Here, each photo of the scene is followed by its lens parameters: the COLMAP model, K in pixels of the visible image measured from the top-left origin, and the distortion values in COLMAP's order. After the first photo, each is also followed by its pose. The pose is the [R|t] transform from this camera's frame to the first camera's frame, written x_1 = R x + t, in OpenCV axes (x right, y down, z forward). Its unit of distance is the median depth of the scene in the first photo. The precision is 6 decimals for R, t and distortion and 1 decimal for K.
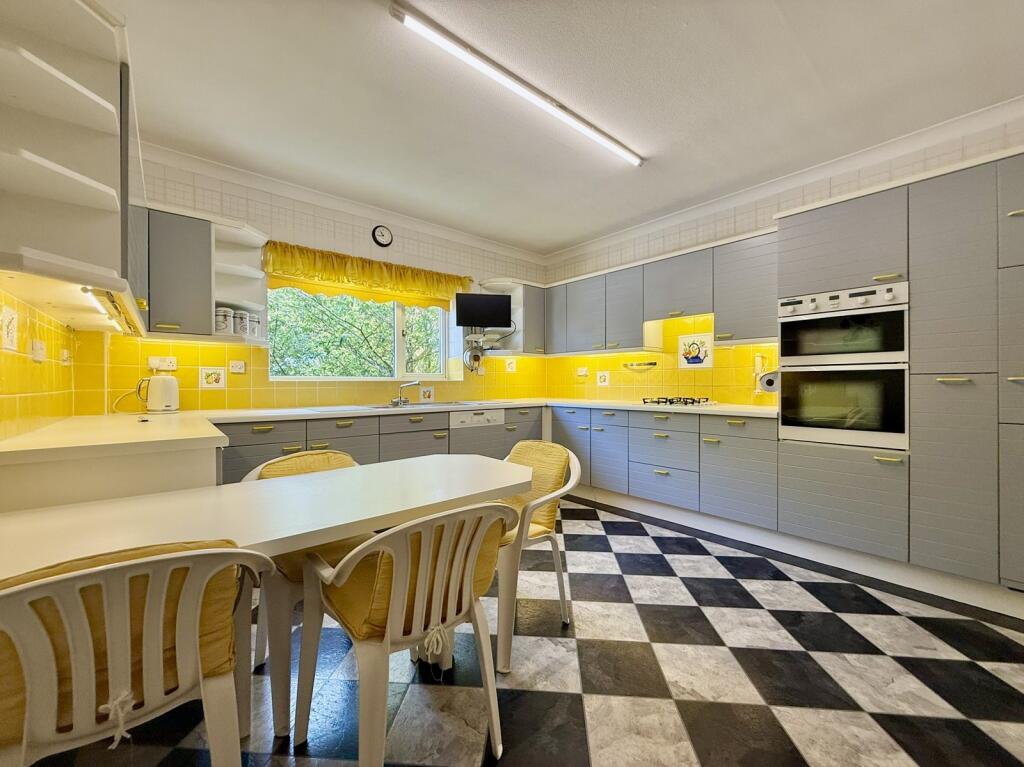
lens RADIAL K [[411.0, 0, 512.4], [0, 411.0, 385.1], [0, 0, 1]] dist [0.000160, 0.000394]
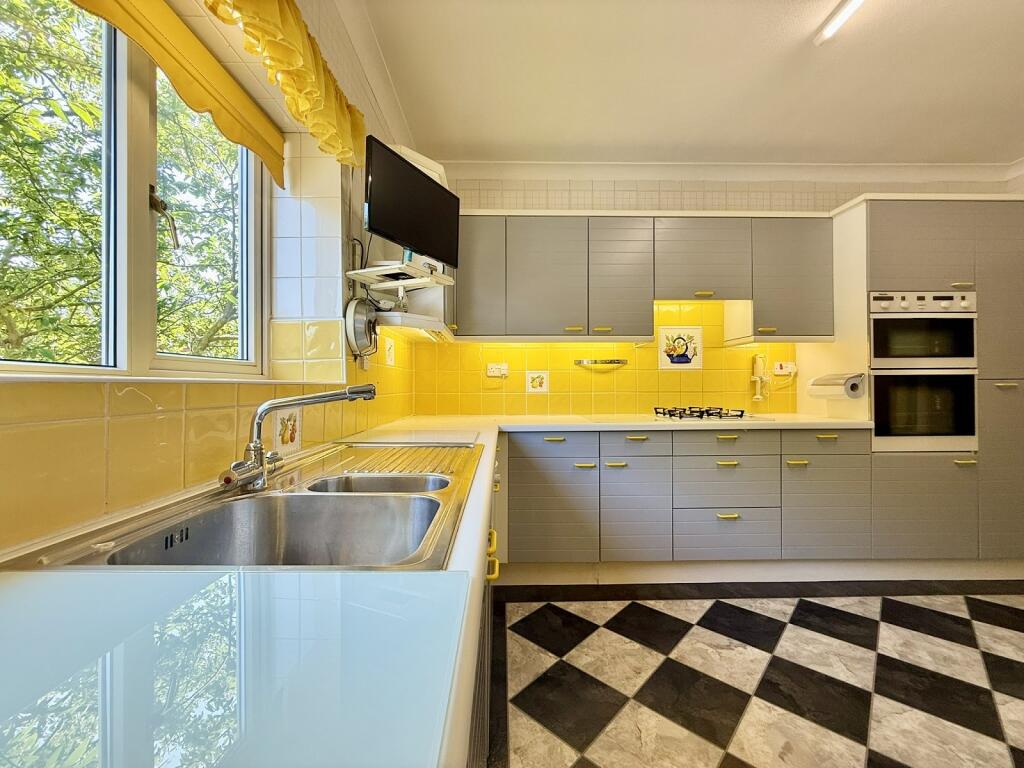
lens RADIAL K [[411.0, 0, 512.4], [0, 411.0, 385.6], [0, 0, 1]] dist [0.000160, 0.000394]
pose [[0.628717, 0.001916, 0.777632, -0.508900], [0.006564, 0.999948, -0.007771, -0.008288], [-0.777606, 0.009991, 0.628672, 1.045530]]
